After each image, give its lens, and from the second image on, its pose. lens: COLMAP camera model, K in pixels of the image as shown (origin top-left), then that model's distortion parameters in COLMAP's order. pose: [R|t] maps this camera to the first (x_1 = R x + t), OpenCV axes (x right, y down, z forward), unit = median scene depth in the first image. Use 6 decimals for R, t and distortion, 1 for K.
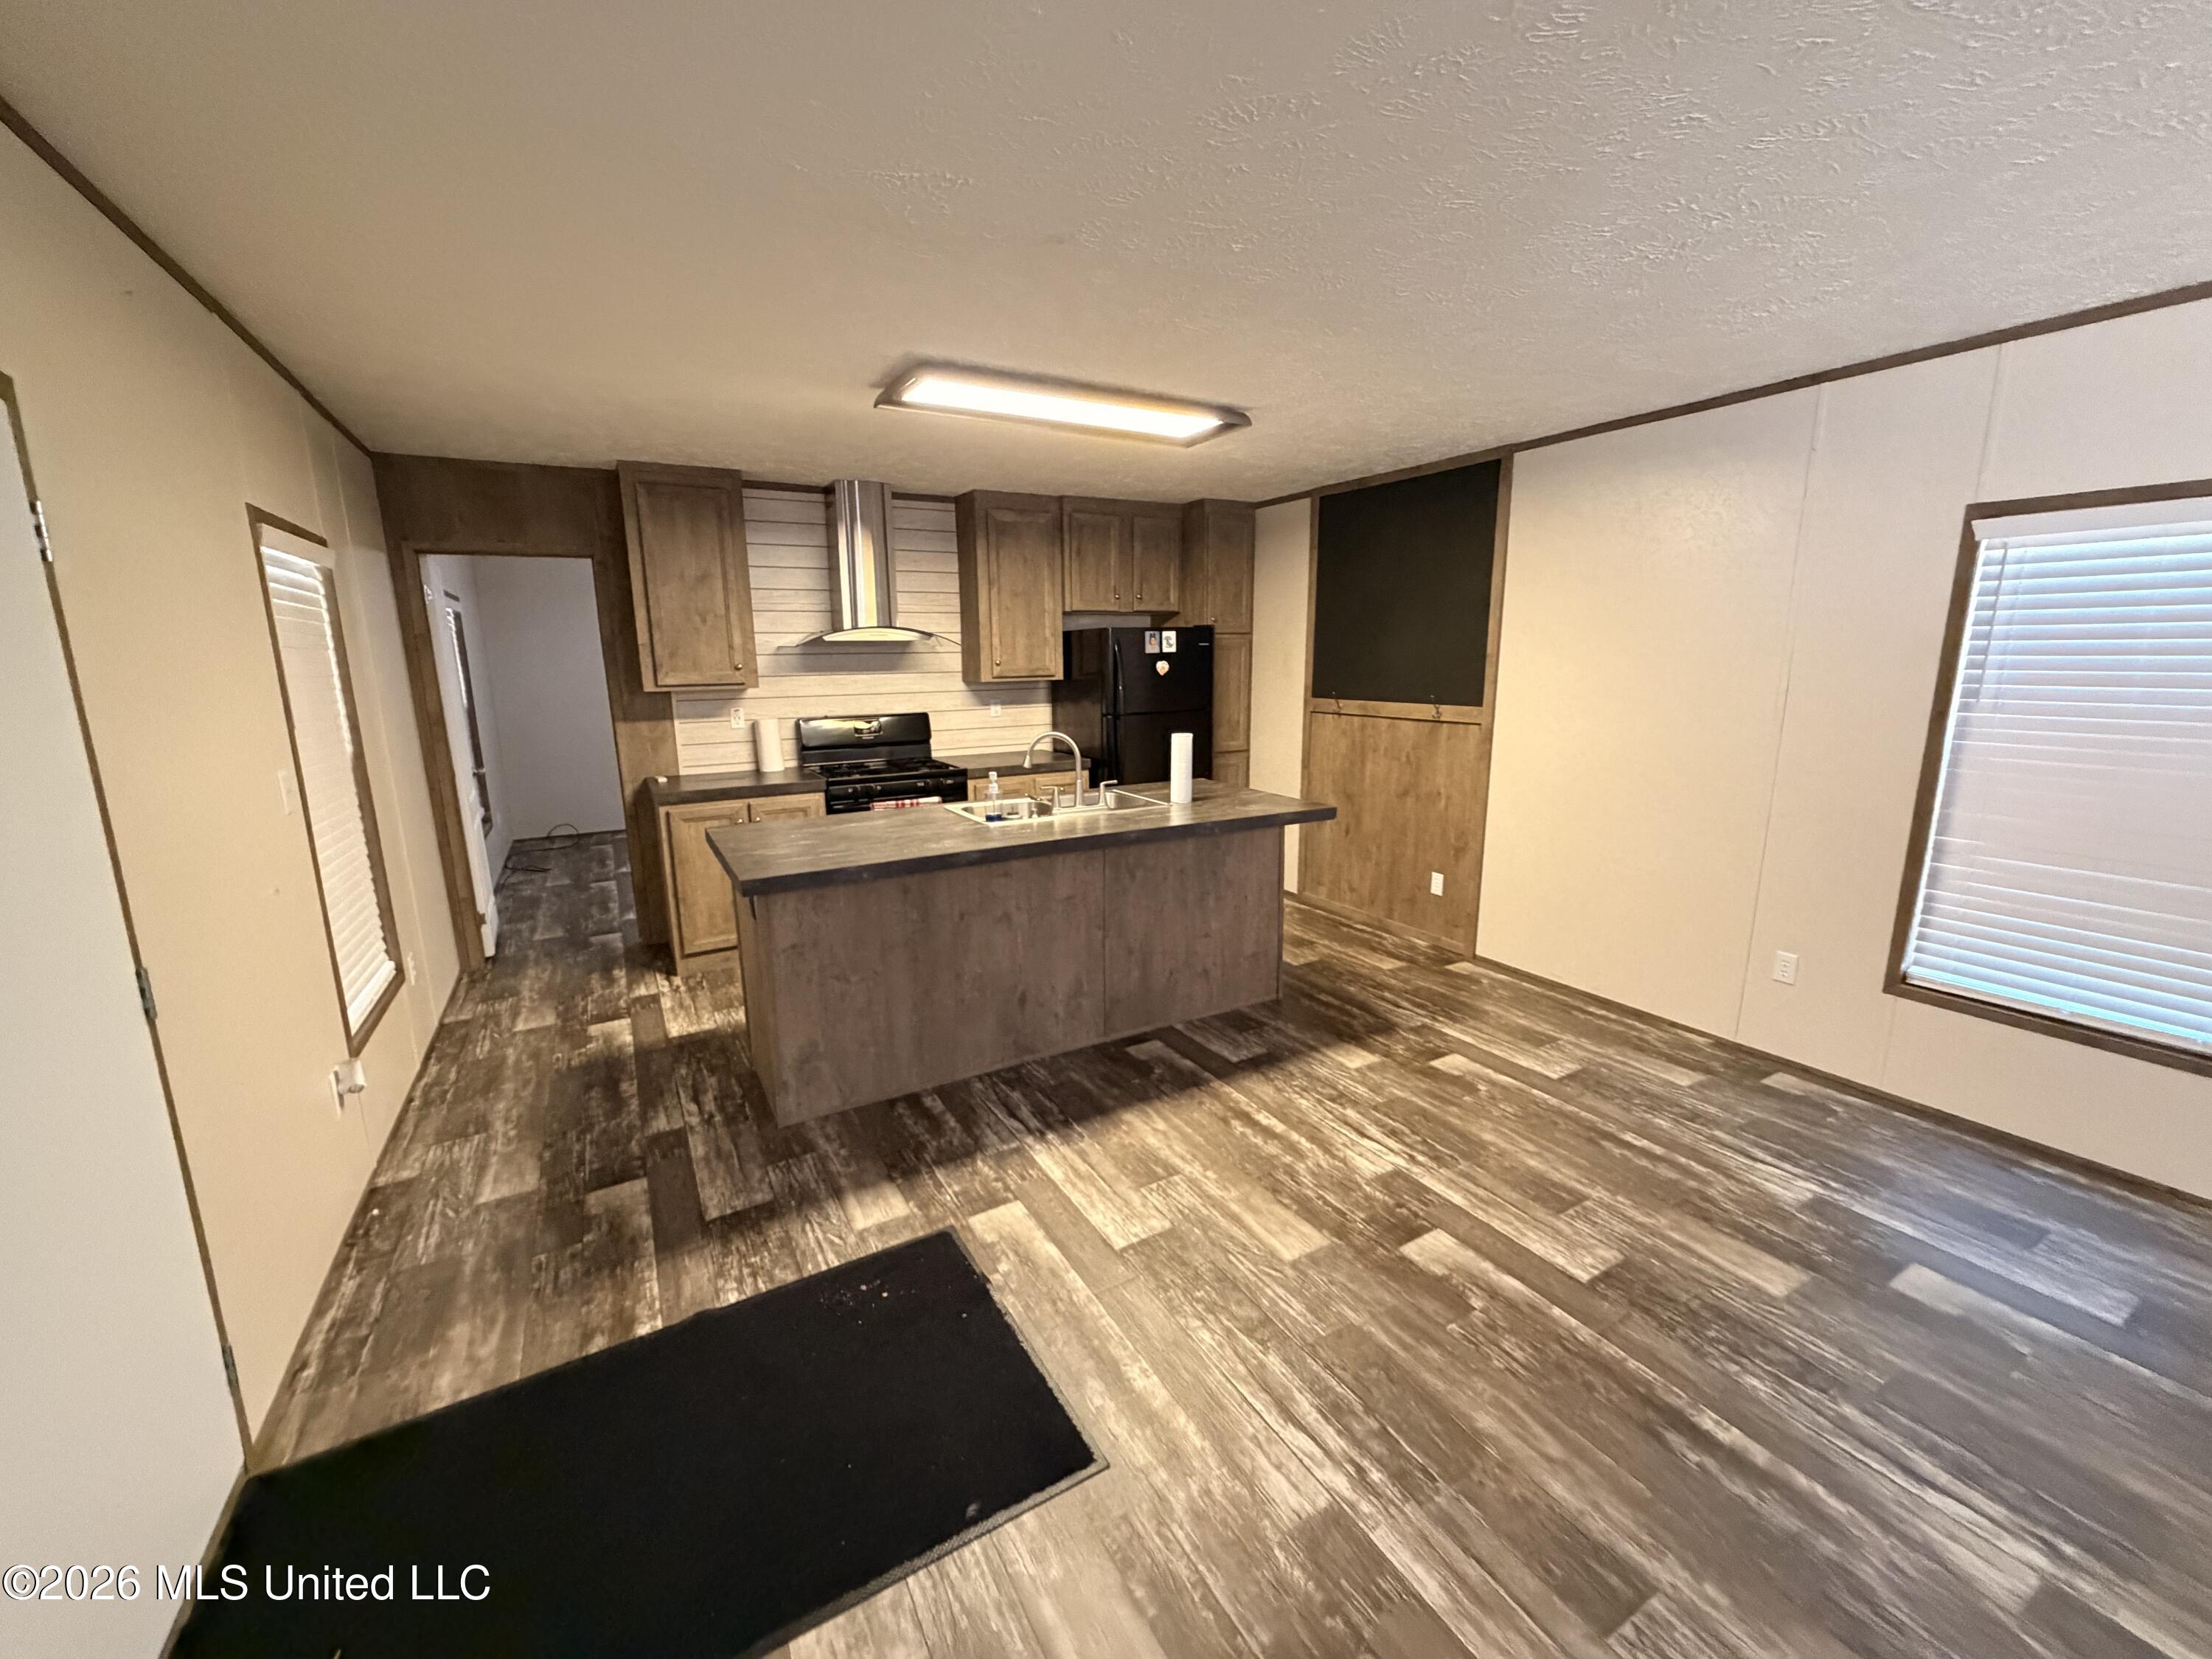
lens RADIAL K [[884.3, 0, 1110.2], [0, 884.3, 836.1], [0, 0, 1]] dist [0.001175, 0.000457]
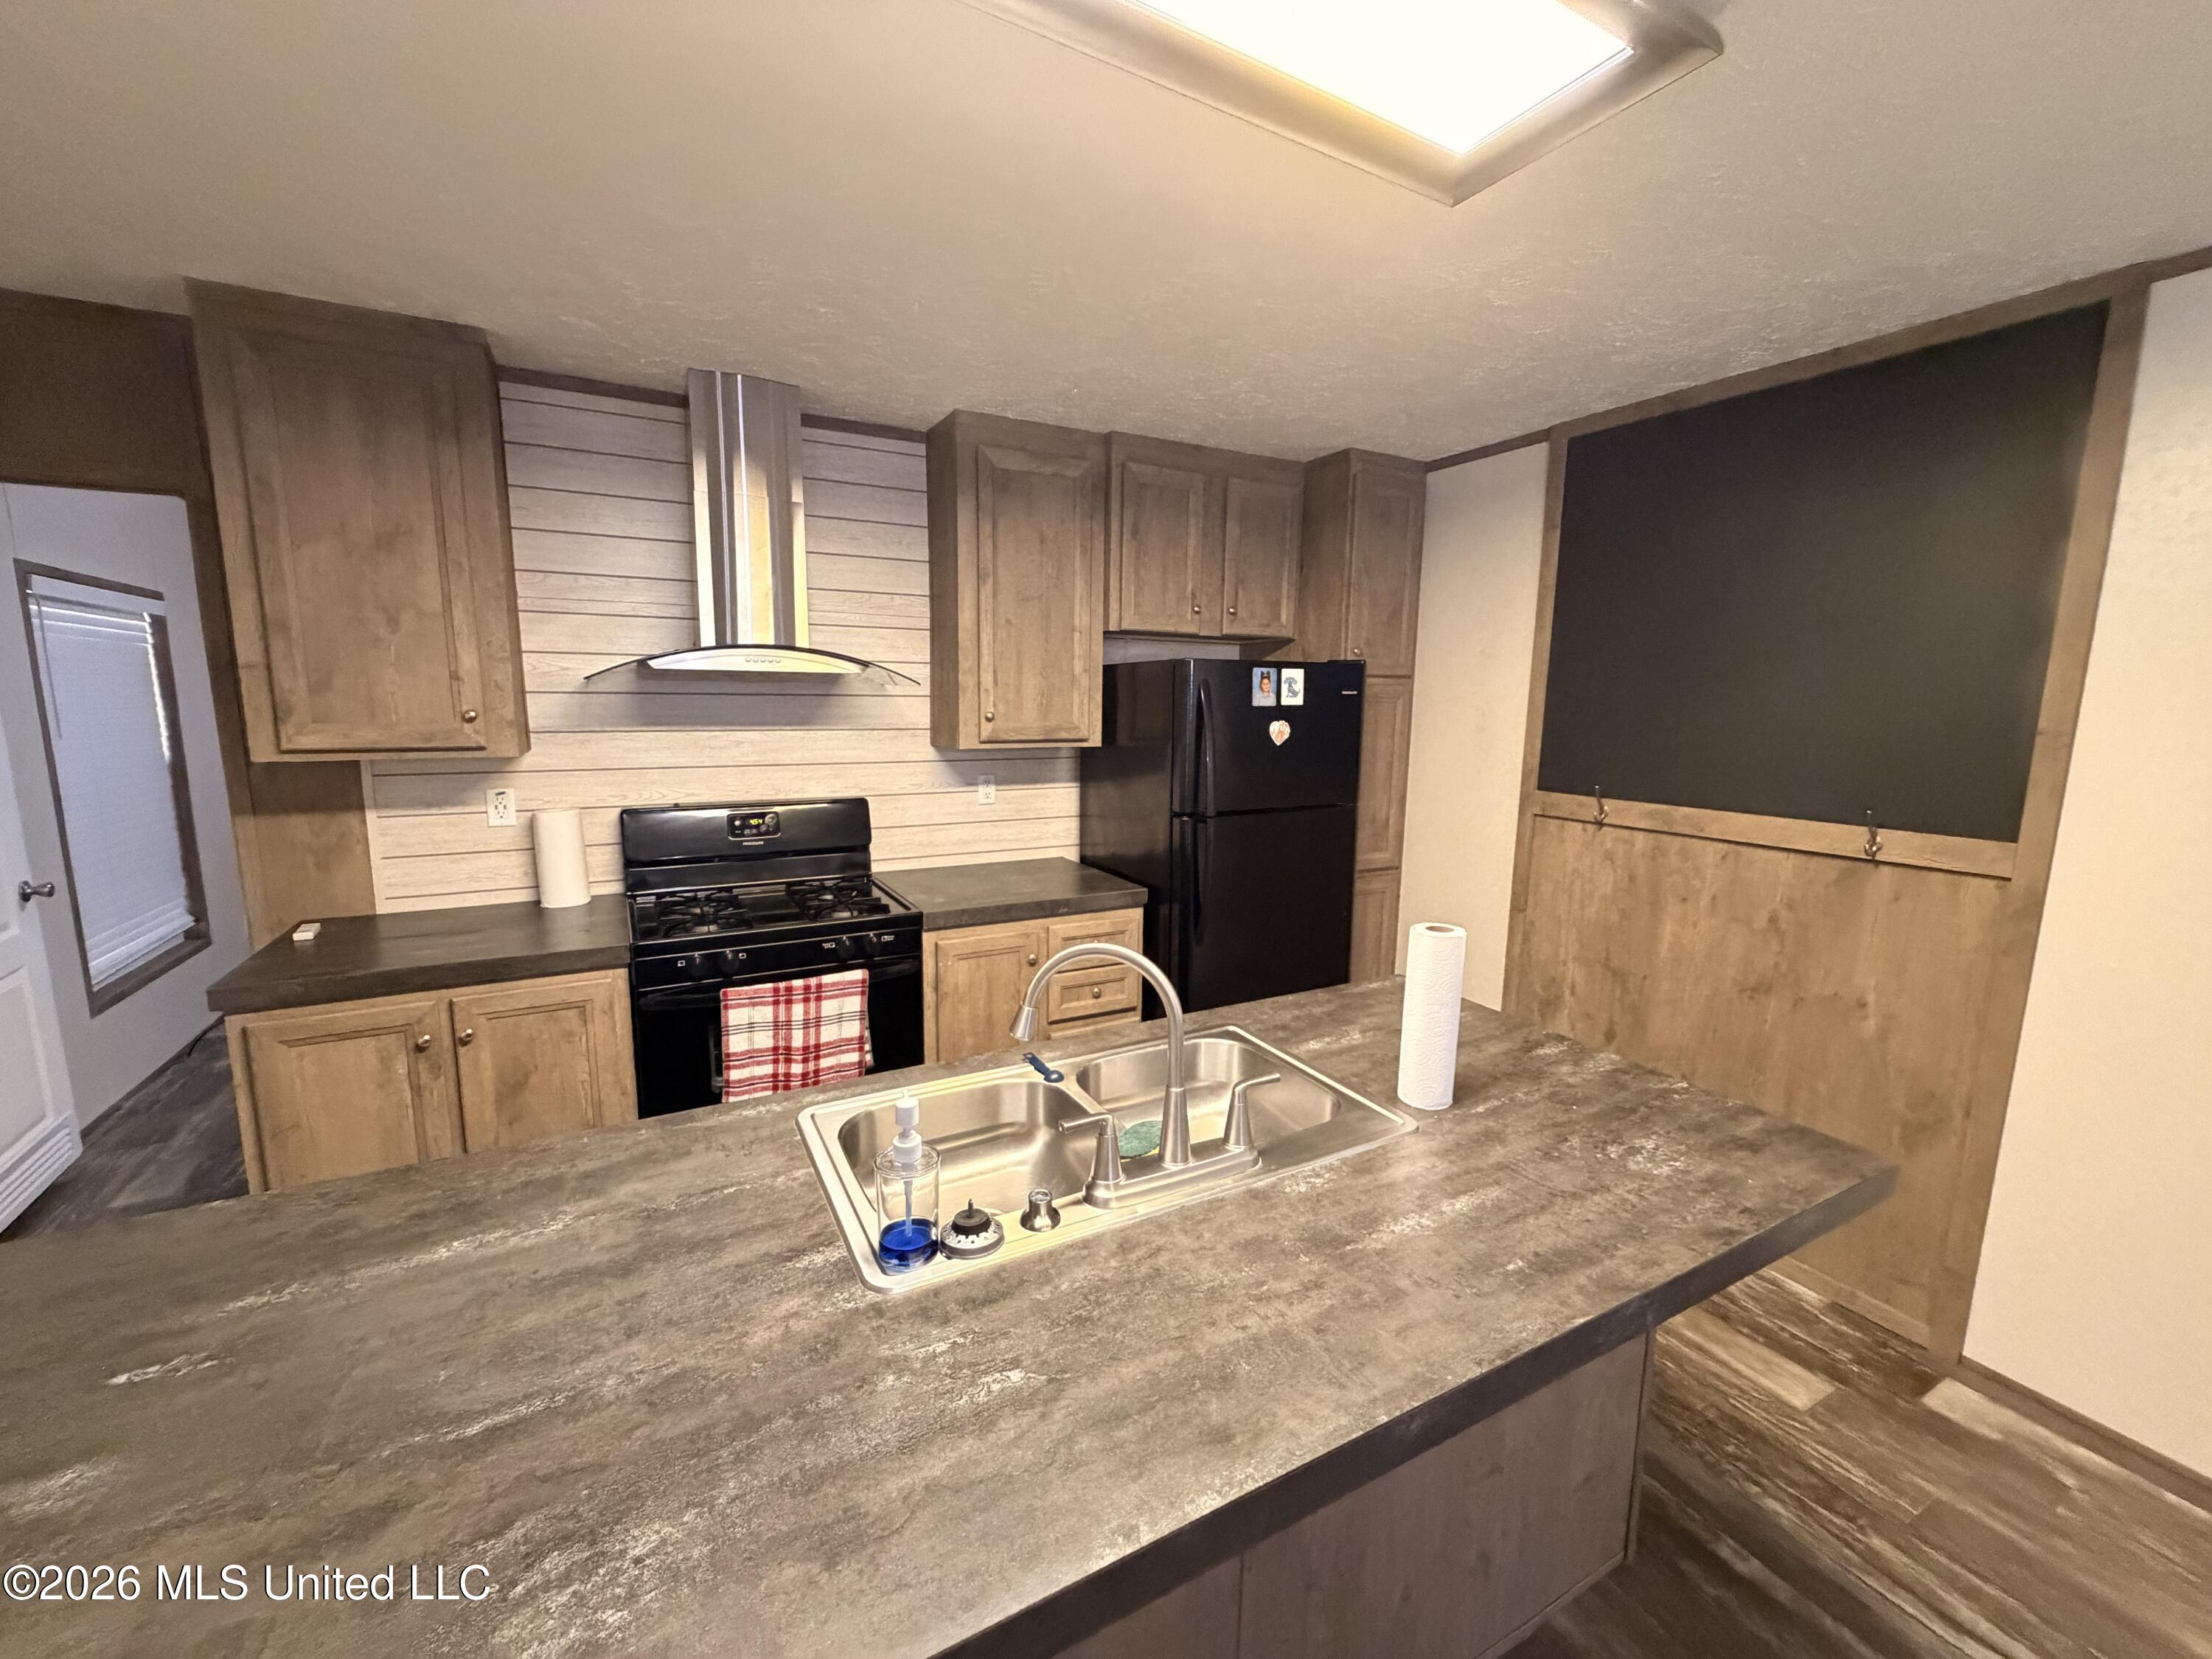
lens RADIAL K [[884.3, 0, 1107.6], [0, 884.3, 831.1], [0, 0, 1]] dist [0.001175, 0.000457]
pose [[0.999460, 0.027611, -0.017820, -0.039265], [-0.028533, 0.998147, -0.053748, -0.095642], [0.016303, 0.054227, 0.998396, 0.444544]]
